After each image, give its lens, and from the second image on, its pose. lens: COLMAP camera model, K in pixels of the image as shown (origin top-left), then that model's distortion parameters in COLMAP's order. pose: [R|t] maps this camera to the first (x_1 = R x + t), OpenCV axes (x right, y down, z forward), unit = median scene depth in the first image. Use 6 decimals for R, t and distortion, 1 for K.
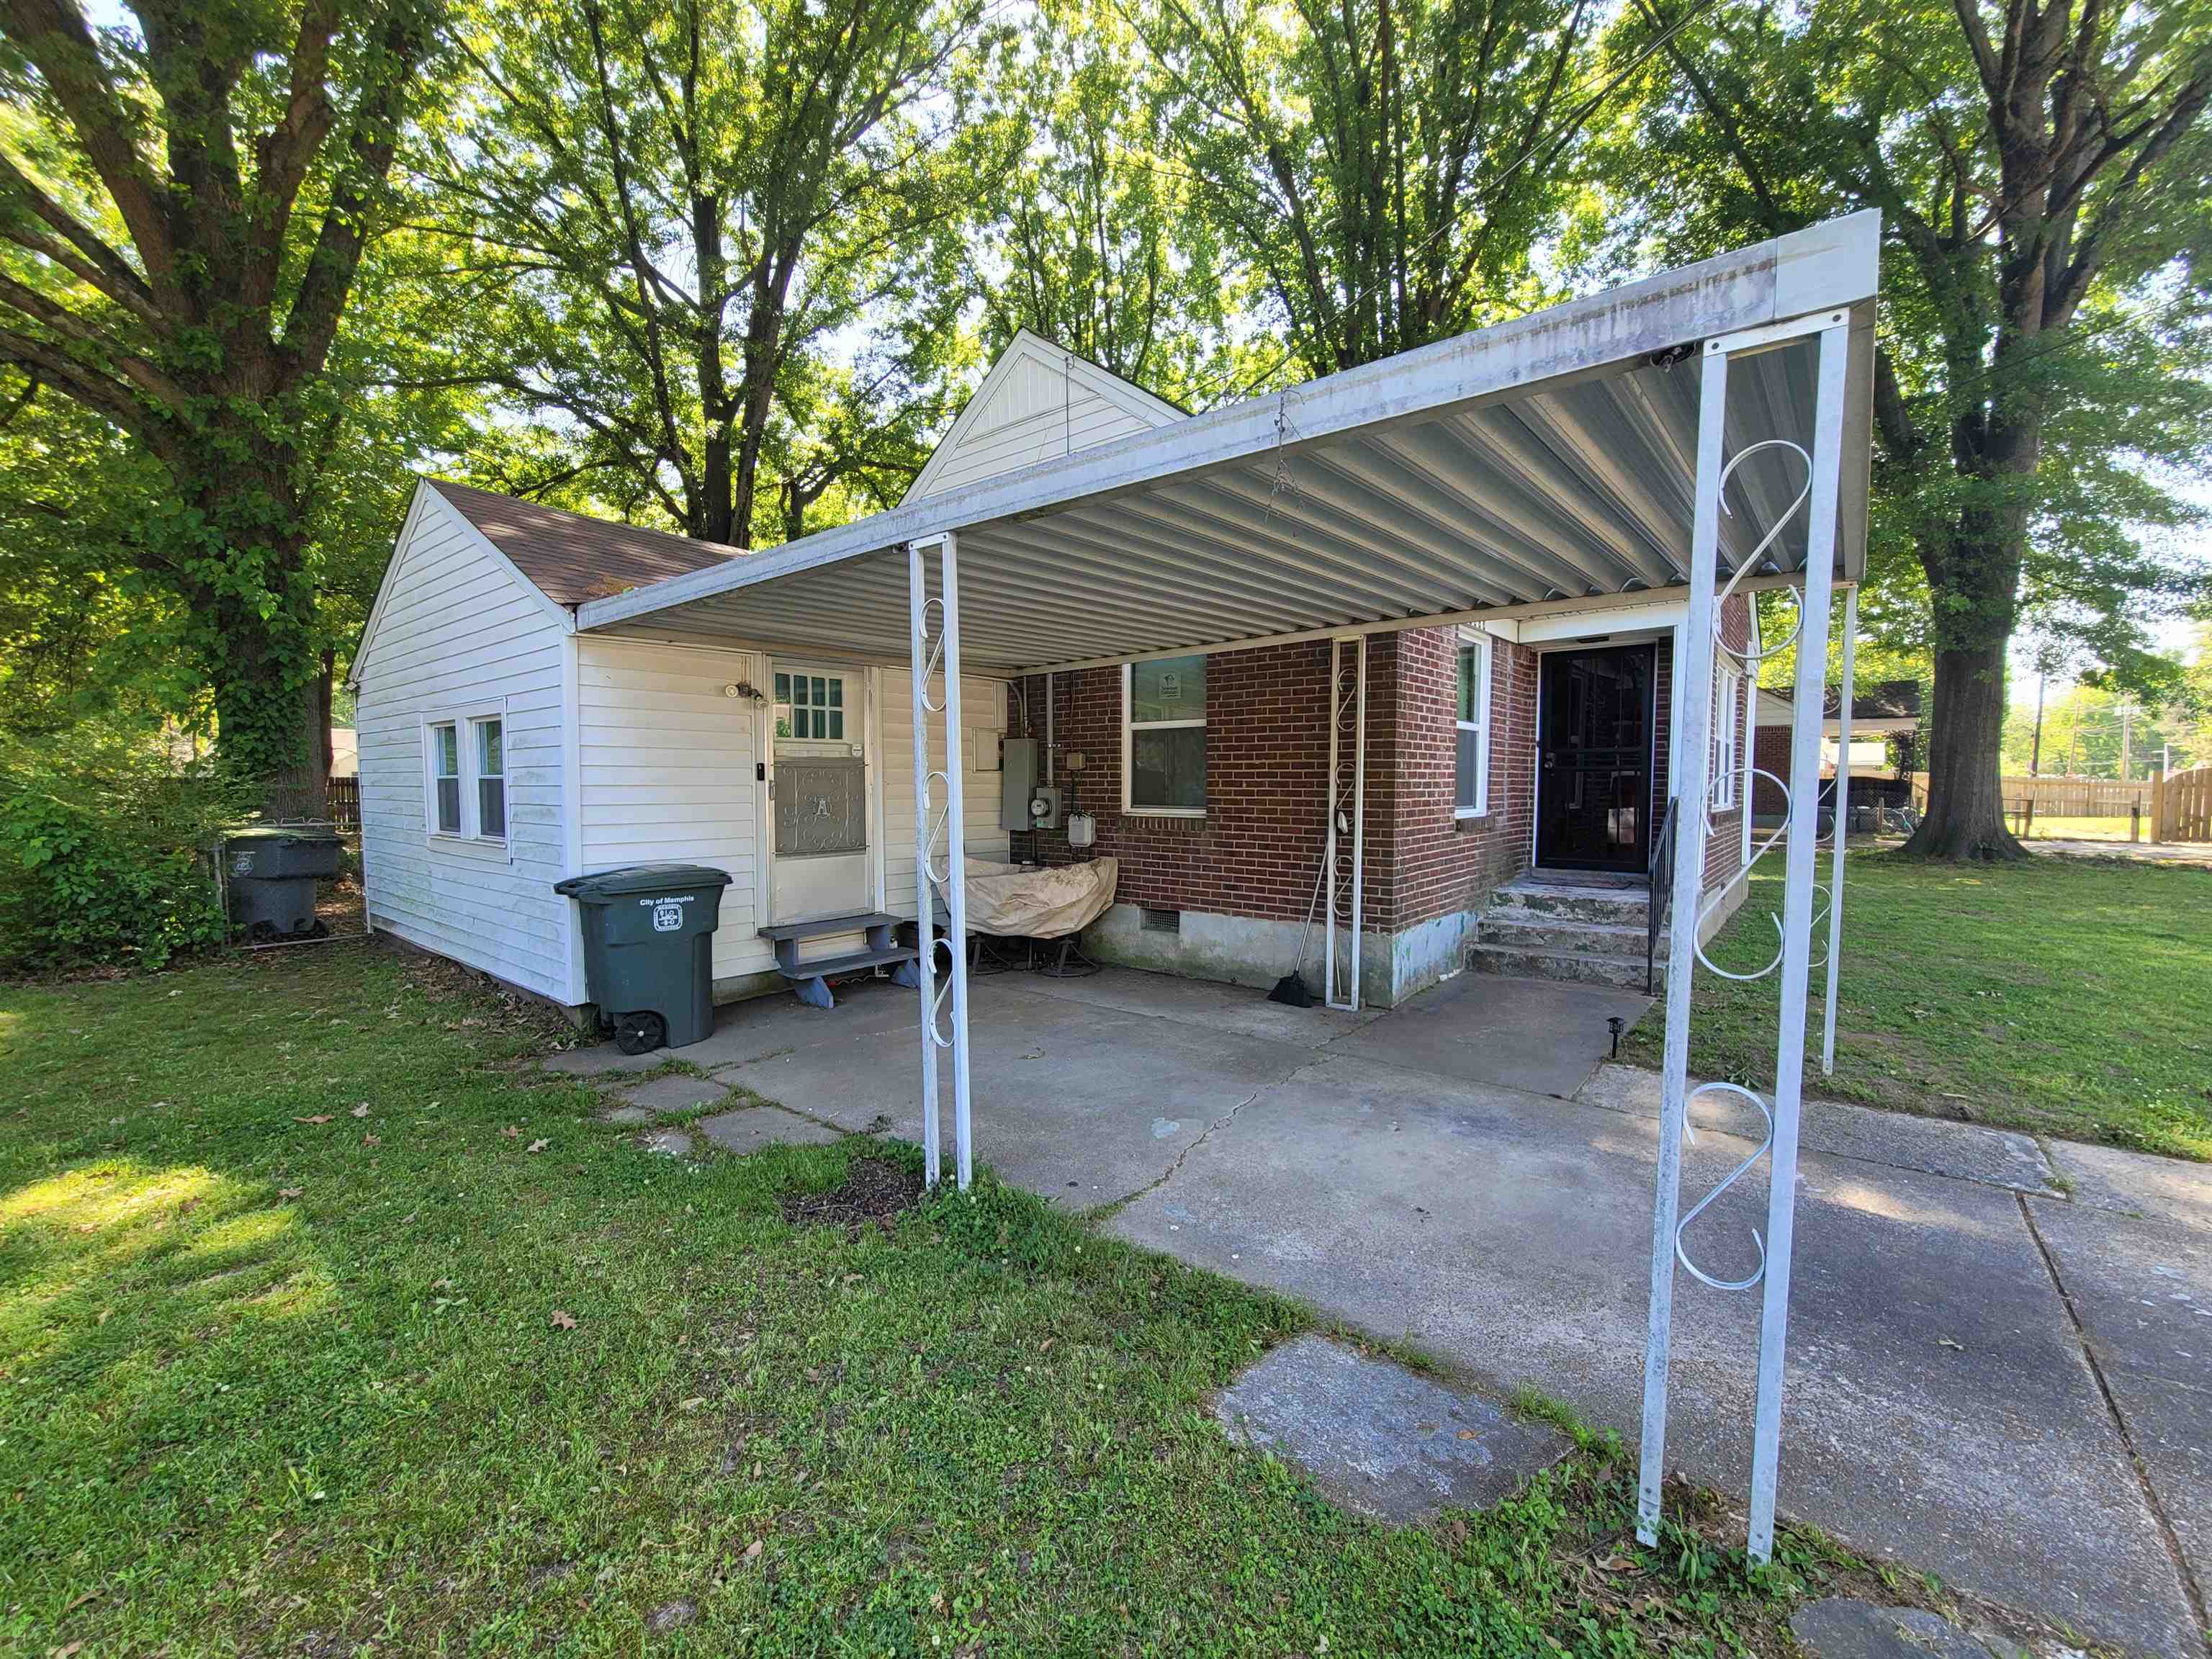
lens RADIAL K [[904.8, 0, 1111.8], [0, 904.8, 831.5], [0, 0, 1]] dist [-0.001353, 0.000080]
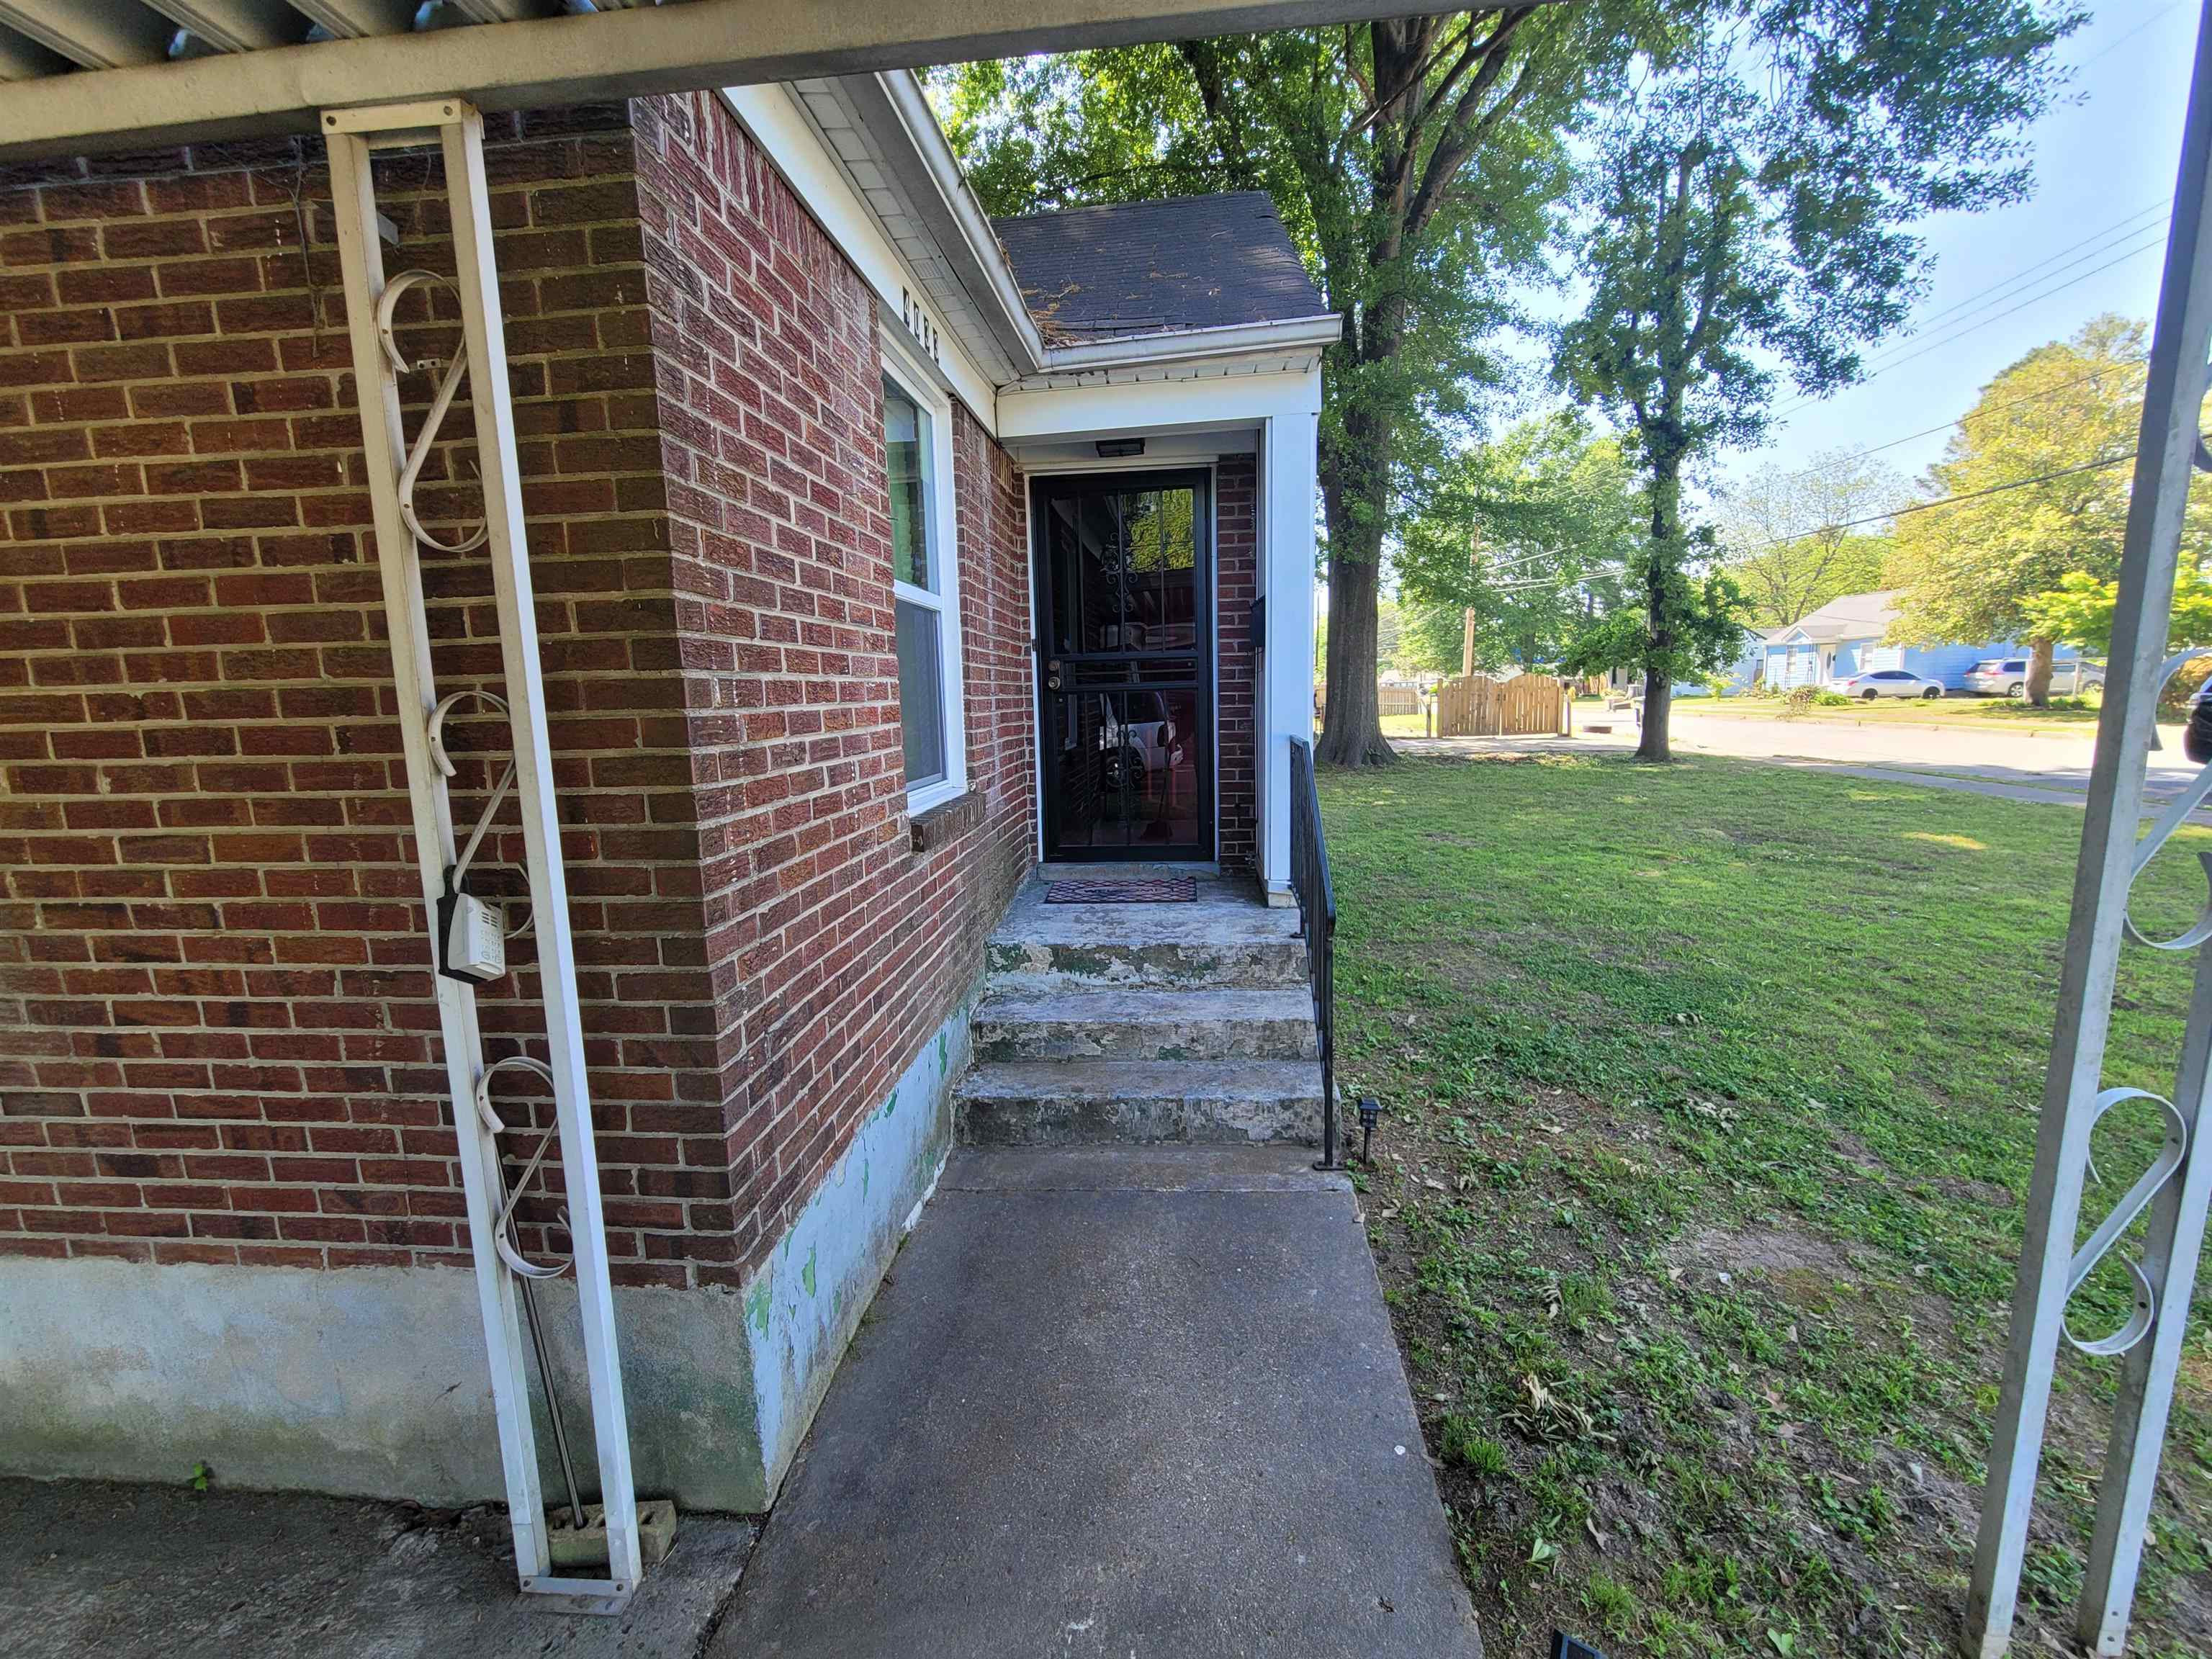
lens RADIAL K [[904.8, 0, 1111.8], [0, 904.8, 831.5], [0, 0, 1]] dist [-0.001353, 0.000080]
pose [[0.825536, -0.106289, 0.554250, 0.231174], [0.056513, 0.992737, 0.106205, -0.047528], [-0.561512, -0.056354, 0.825547, 0.618412]]
